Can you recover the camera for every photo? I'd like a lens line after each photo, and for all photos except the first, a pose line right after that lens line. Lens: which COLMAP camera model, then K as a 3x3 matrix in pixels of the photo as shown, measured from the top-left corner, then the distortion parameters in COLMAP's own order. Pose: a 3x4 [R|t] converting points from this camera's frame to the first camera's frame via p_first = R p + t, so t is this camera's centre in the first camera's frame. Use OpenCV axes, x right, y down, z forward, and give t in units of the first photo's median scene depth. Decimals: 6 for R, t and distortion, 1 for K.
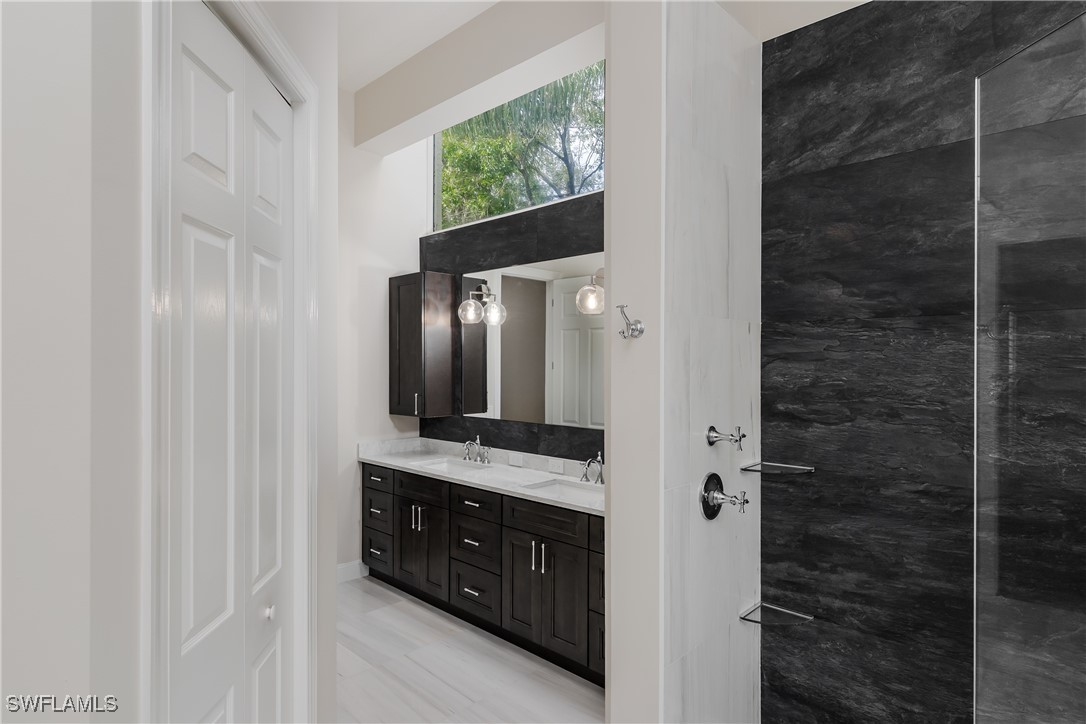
lens RADIAL K [[586.9, 0, 498.4], [0, 586.9, 361.2], [0, 0, 1]] dist [0.001417, 0.000525]
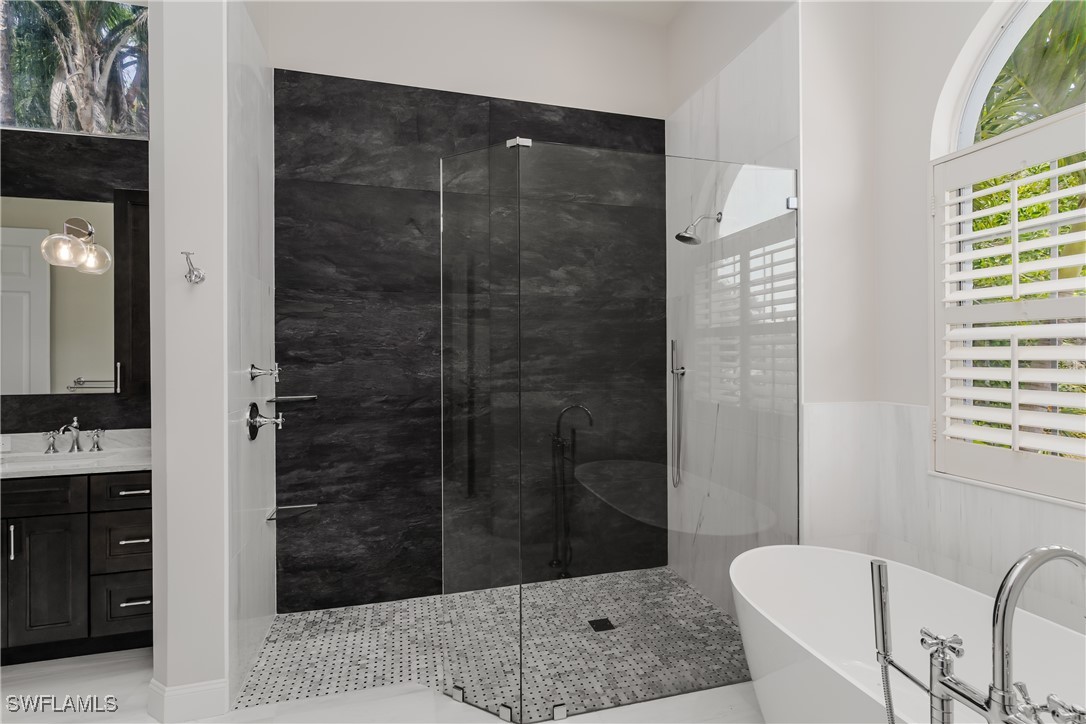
lens RADIAL K [[532.4, 0, 547.4], [0, 532.4, 357.0], [0, 0, 1]] dist [-0.001149, 0.000055]
pose [[0.470919, -0.004331, 0.882166, -0.316955], [0.006093, 0.999980, 0.001656, 0.093019], [-0.882155, 0.004595, 0.470936, -0.069123]]
